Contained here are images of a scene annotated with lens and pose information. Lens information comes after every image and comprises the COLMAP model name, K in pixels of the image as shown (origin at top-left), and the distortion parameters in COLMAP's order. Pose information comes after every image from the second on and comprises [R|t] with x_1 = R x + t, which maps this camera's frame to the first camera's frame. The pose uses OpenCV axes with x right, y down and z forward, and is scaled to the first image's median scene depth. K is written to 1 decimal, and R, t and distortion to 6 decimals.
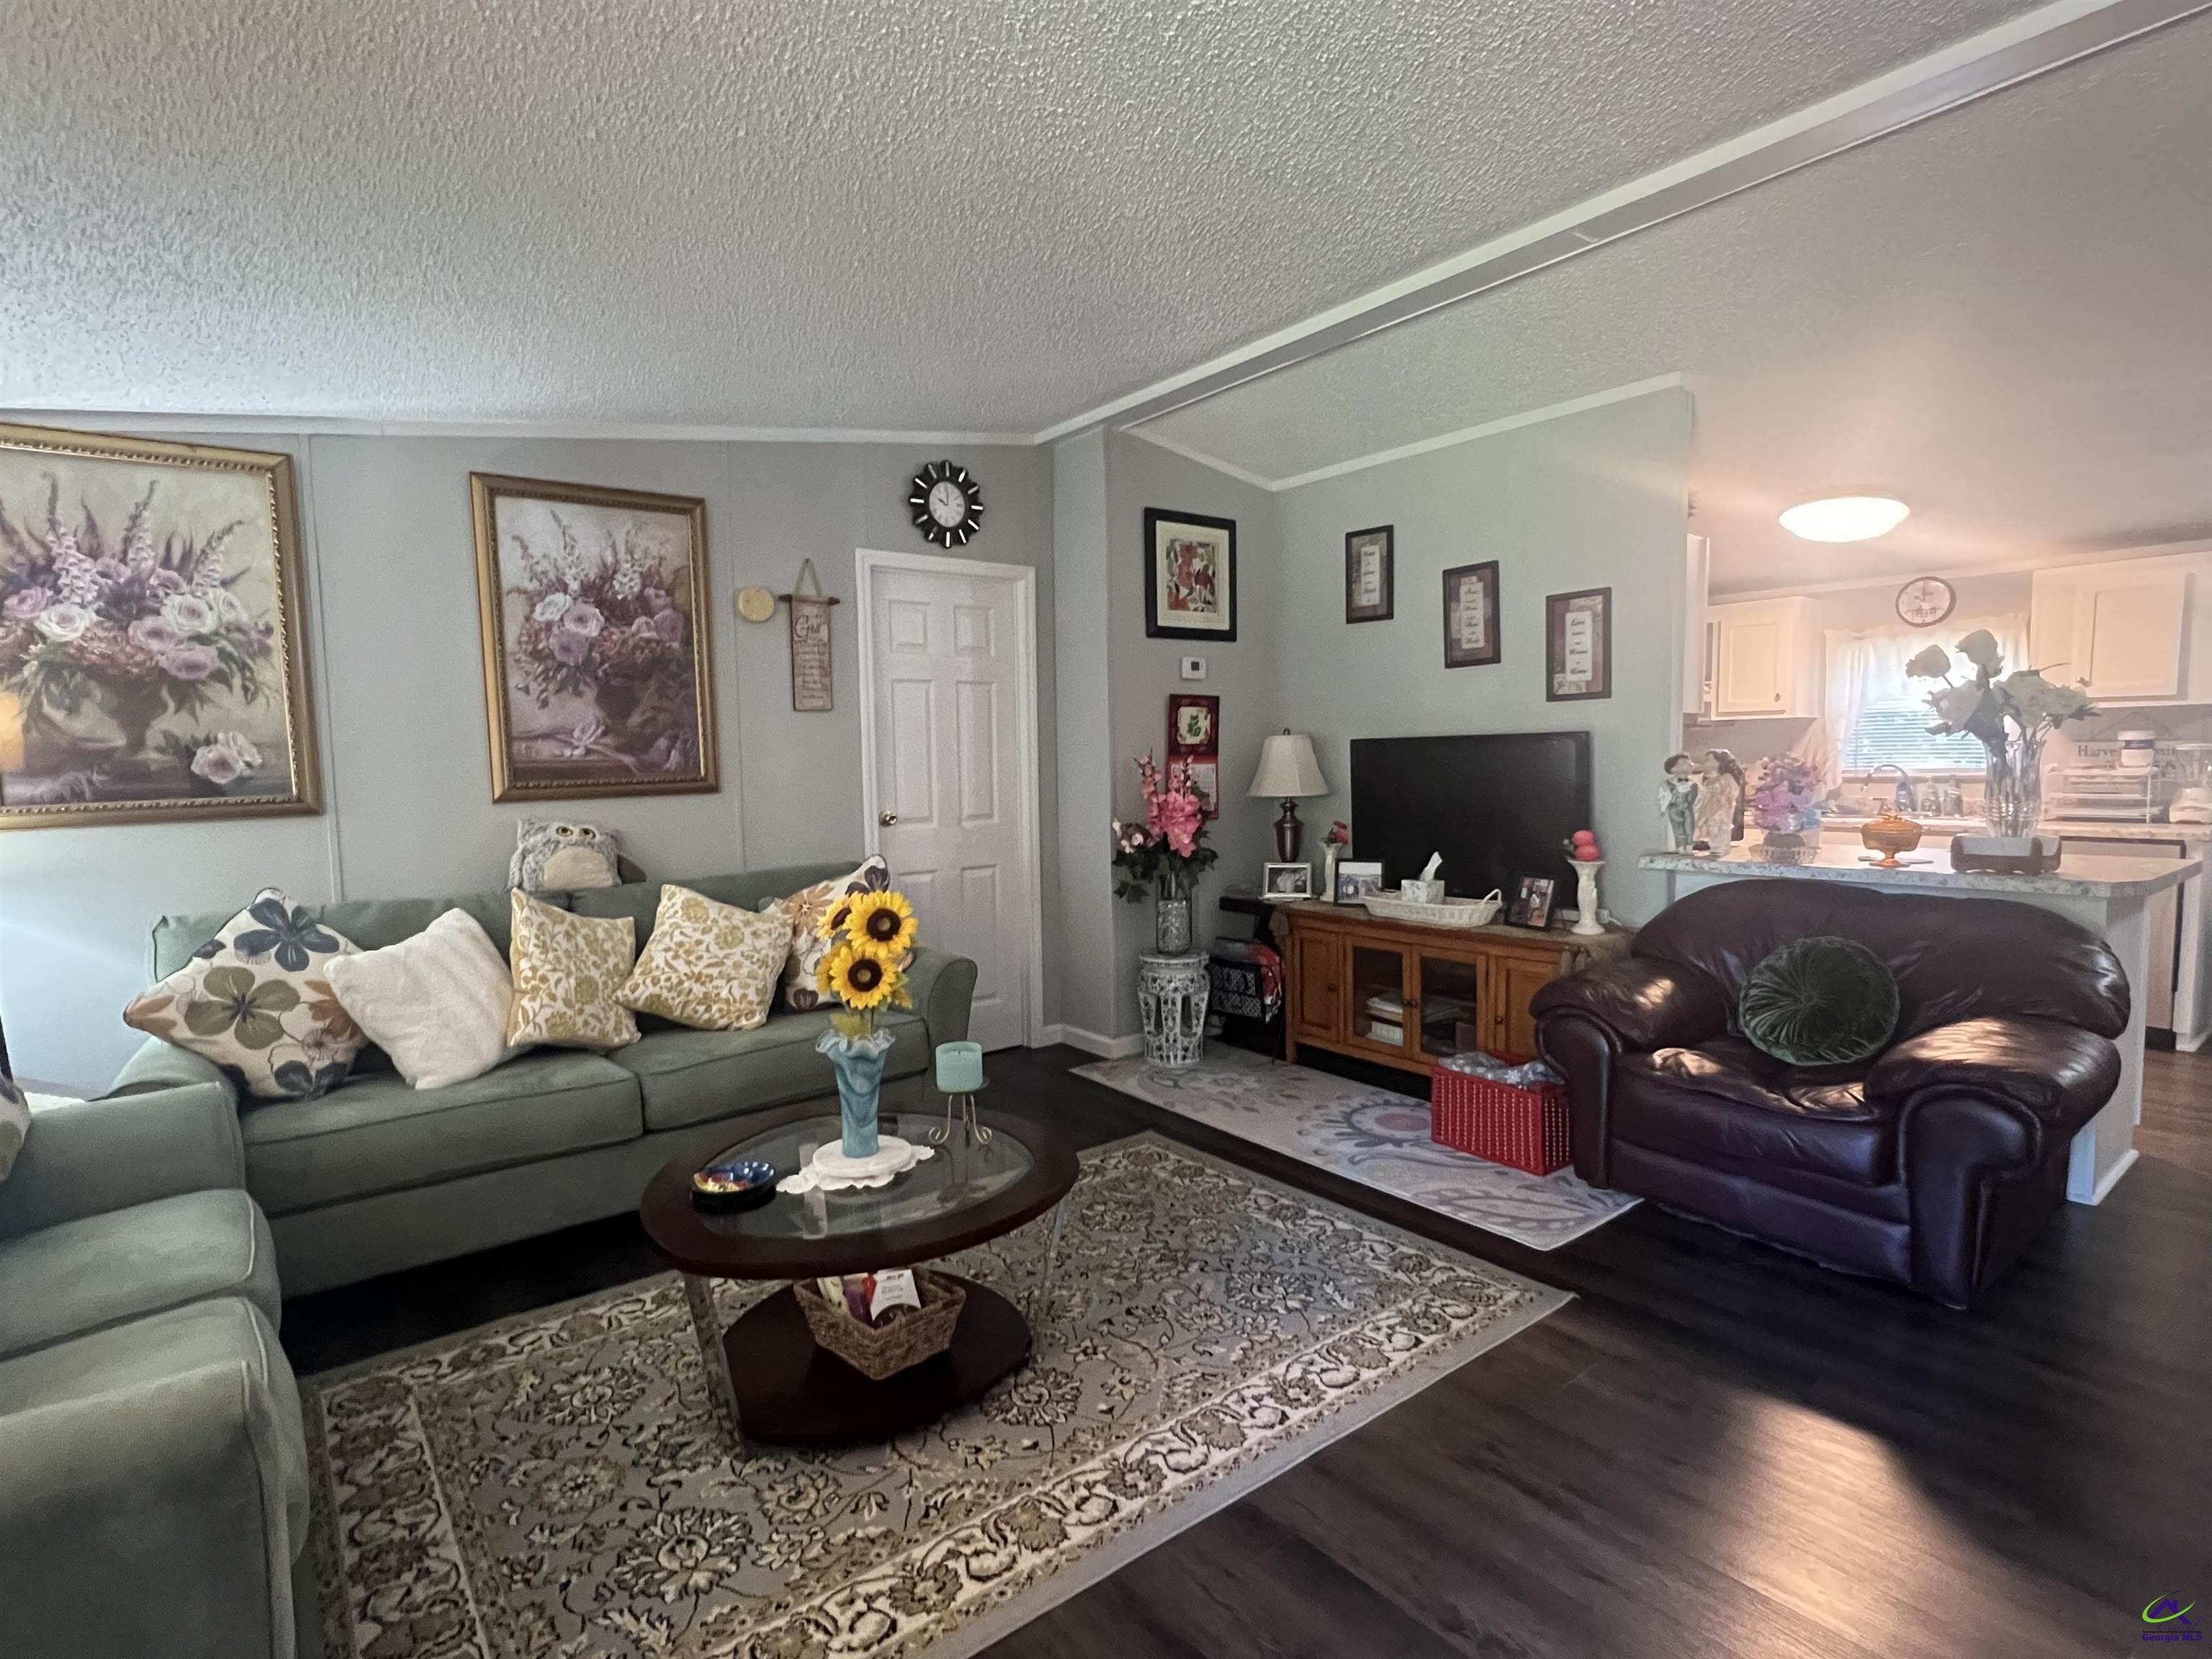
lens RADIAL K [[1096.5, 0, 1104.2], [0, 1096.5, 839.2], [0, 0, 1]] dist [-0.003958, 0.002047]
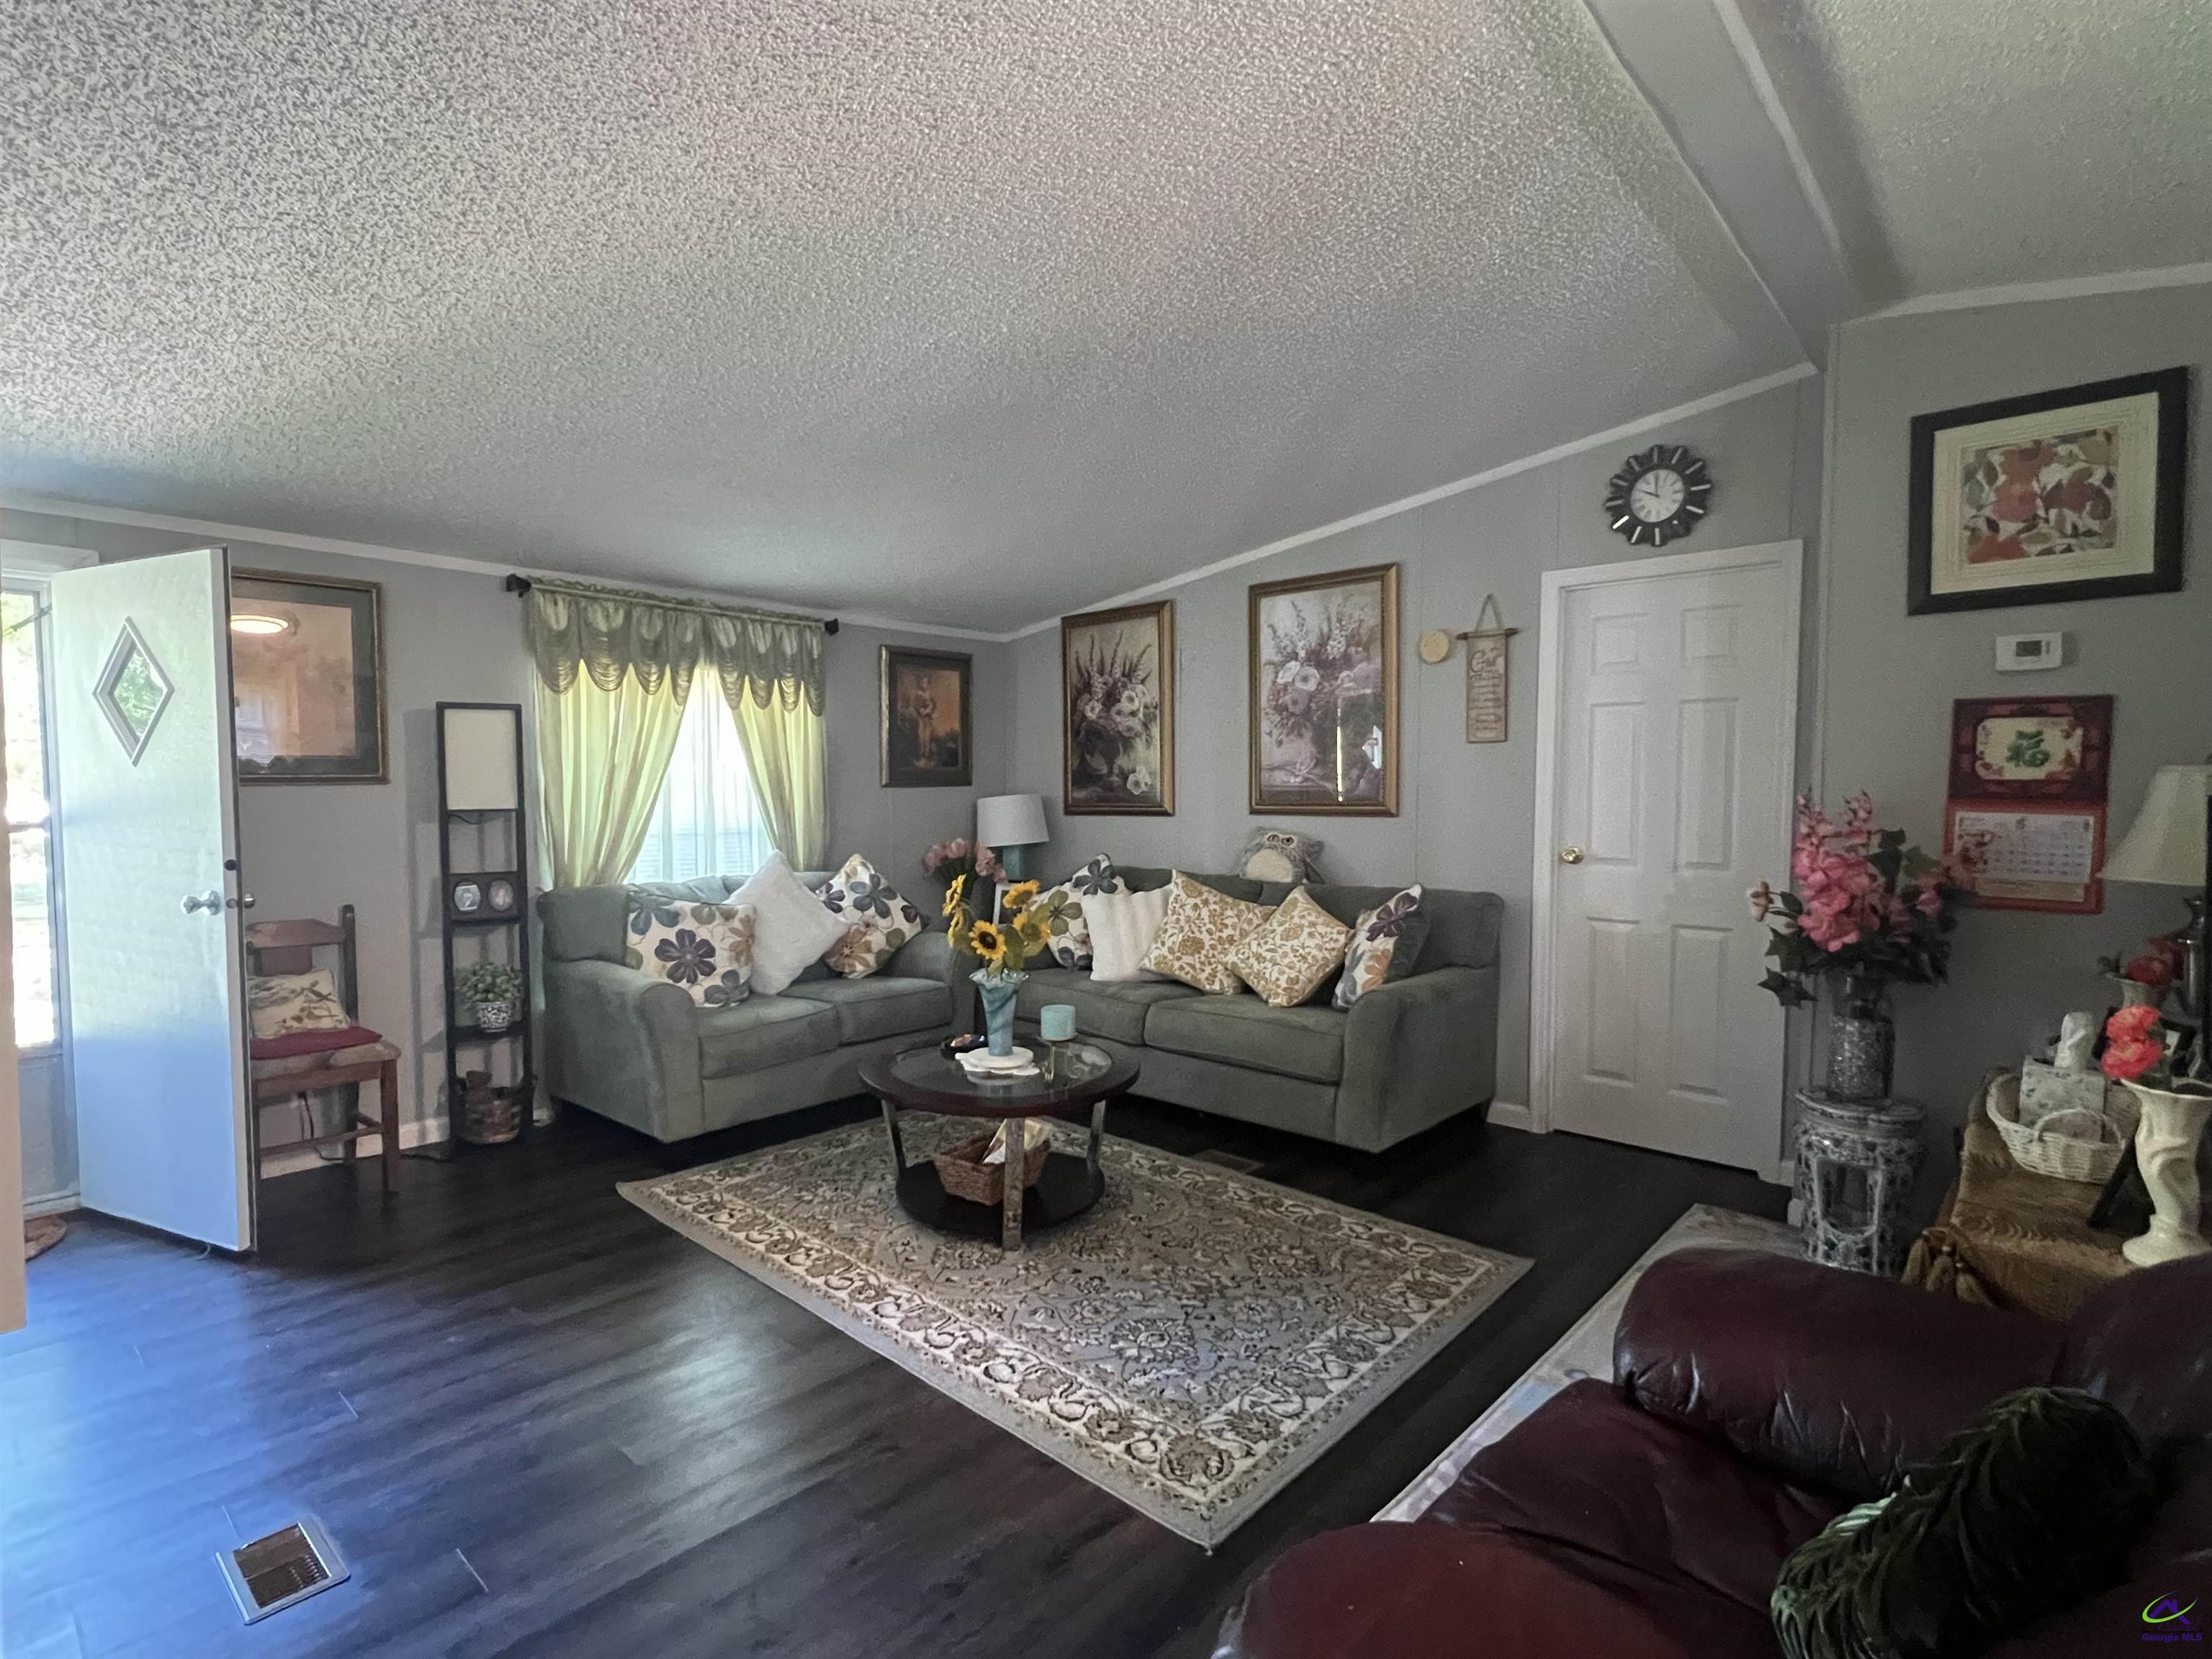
lens RADIAL K [[1096.5, 0, 1099.3], [0, 1096.5, 836.1], [0, 0, 1]] dist [-0.003958, 0.002047]
pose [[0.160236, 0.065638, -0.984894, 0.793974], [-0.084769, 0.995015, 0.052521, -0.061206], [0.983432, 0.075073, 0.165002, 0.557023]]
